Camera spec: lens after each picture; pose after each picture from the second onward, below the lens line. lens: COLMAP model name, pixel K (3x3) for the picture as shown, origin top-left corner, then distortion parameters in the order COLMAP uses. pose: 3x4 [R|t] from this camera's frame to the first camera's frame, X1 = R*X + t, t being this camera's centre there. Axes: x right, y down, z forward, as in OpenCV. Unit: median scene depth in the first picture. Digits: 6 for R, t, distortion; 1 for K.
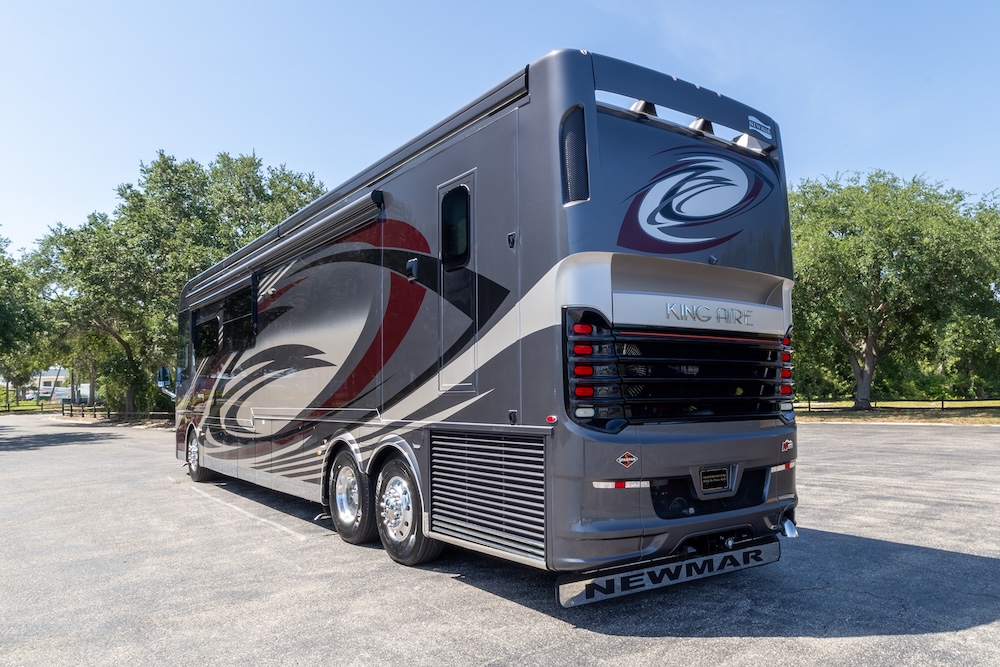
lens RADIAL K [[720.4, 0, 521.1], [0, 720.4, 371.0], [0, 0, 1]] dist [0.021608, -0.002229]
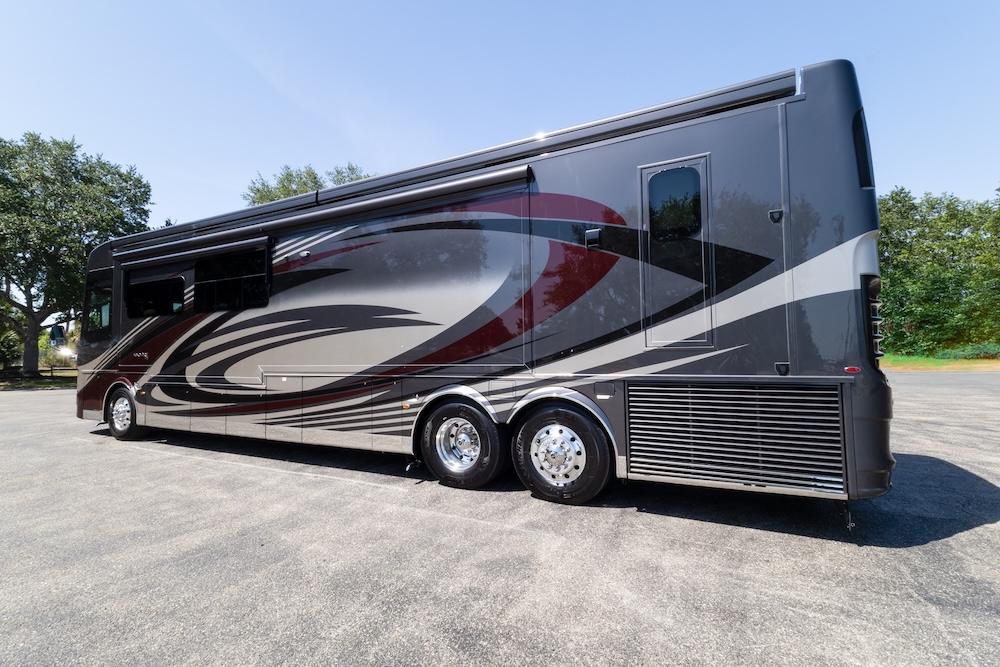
lens RADIAL K [[468.1, 0, 488.3], [0, 468.1, 333.2], [0, 0, 1]] dist [0.015999, -0.001788]
pose [[0.902148, 0.020108, 0.430957, -0.552121], [-0.013341, 0.999736, -0.018719, 0.019346], [-0.431220, 0.011138, 0.902178, 0.376106]]
